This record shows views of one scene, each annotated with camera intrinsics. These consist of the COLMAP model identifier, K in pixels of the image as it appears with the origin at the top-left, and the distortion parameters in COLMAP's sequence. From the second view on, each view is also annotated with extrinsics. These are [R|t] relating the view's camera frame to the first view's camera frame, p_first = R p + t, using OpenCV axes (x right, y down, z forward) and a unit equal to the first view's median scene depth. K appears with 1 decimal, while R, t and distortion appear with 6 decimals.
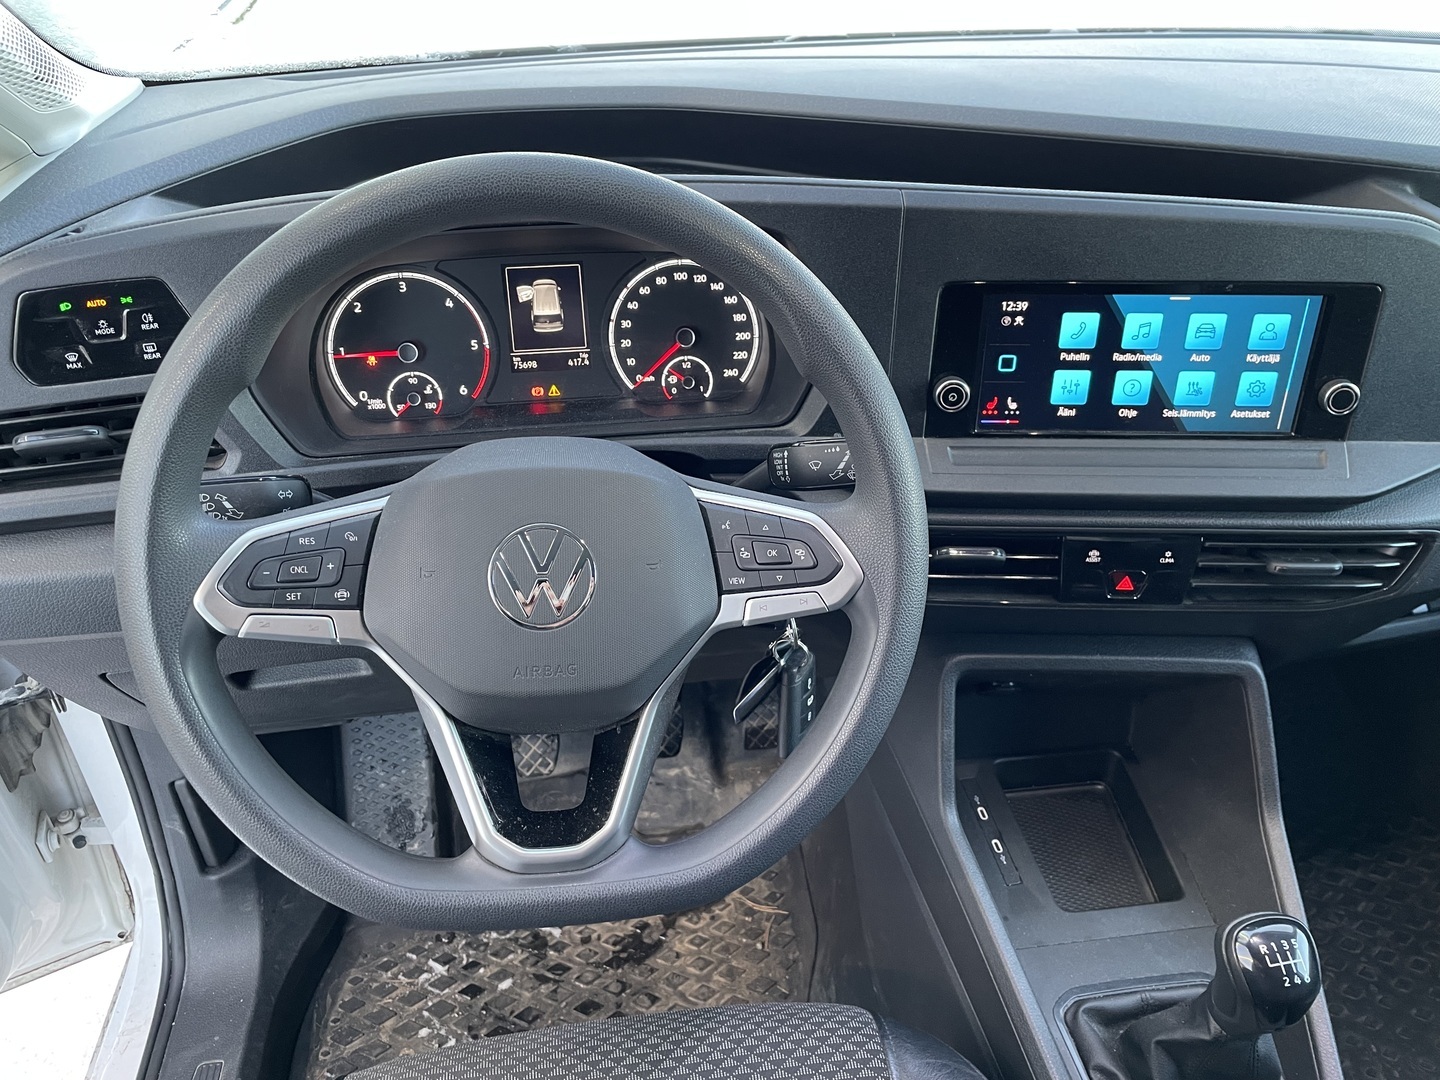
lens RADIAL K [[1070.2, 0, 728.7], [0, 1070.2, 520.5], [0, 0, 1]] dist [0.082589, -0.121944]
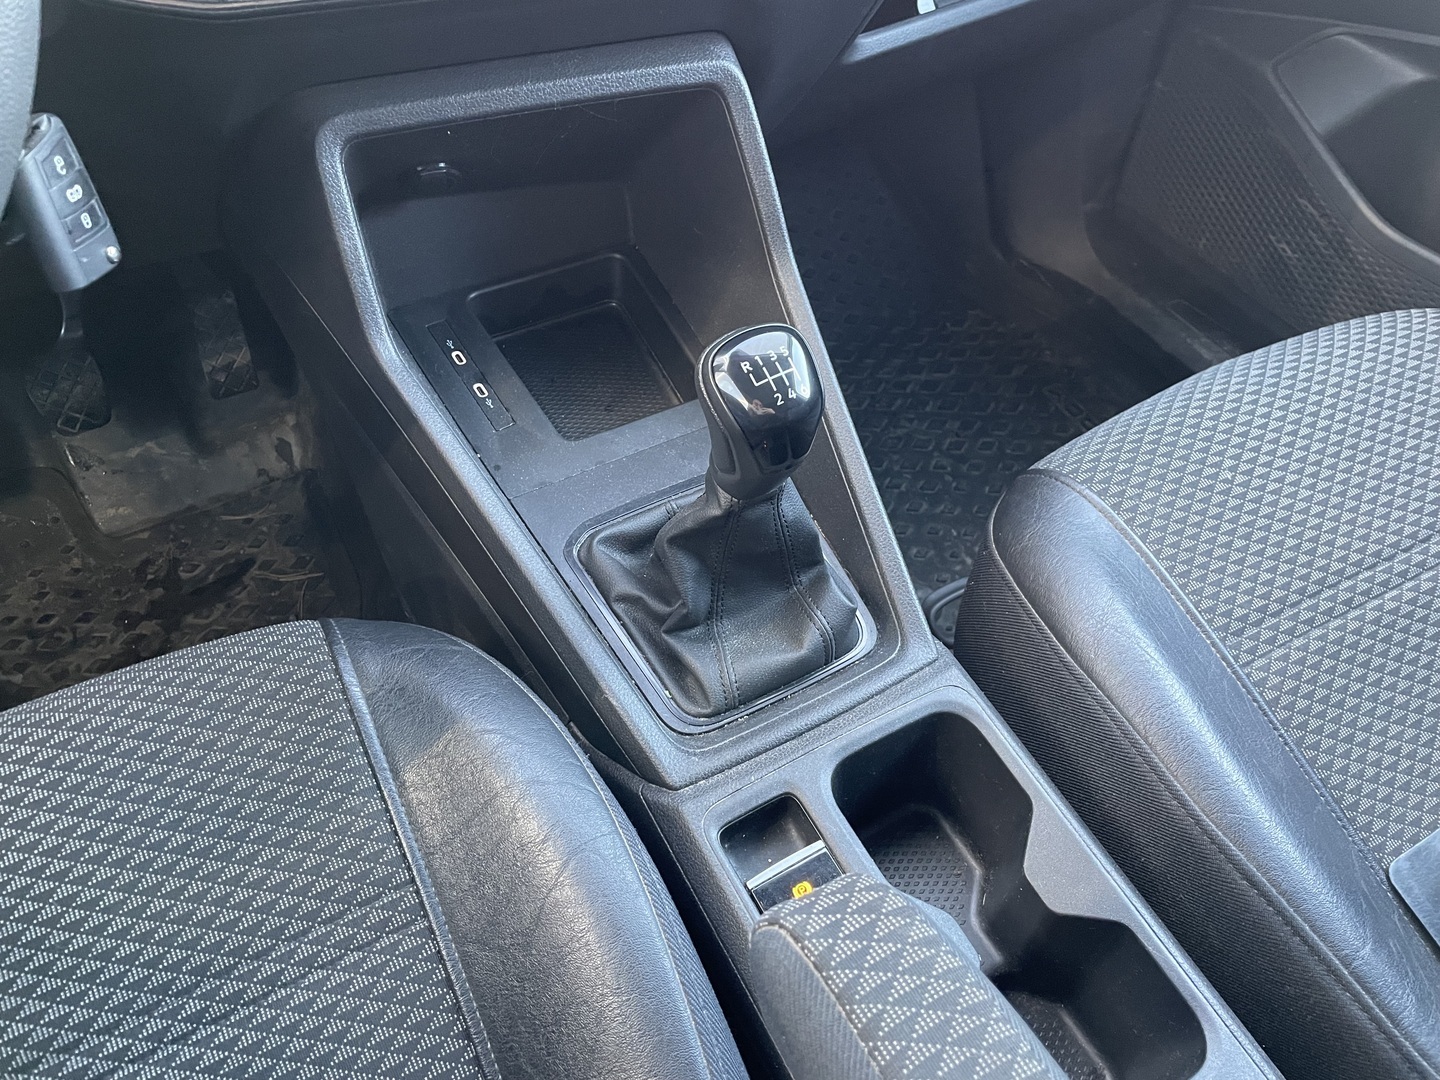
lens RADIAL K [[1070.2, 0, 728.7], [0, 1070.2, 520.5], [0, 0, 1]] dist [0.082589, -0.121944]
pose [[0.924100, -0.263641, 0.276644, 0.169179], [0.177233, 0.937024, 0.300954, 0.181903], [-0.338566, -0.229081, 0.912631, 0.209911]]
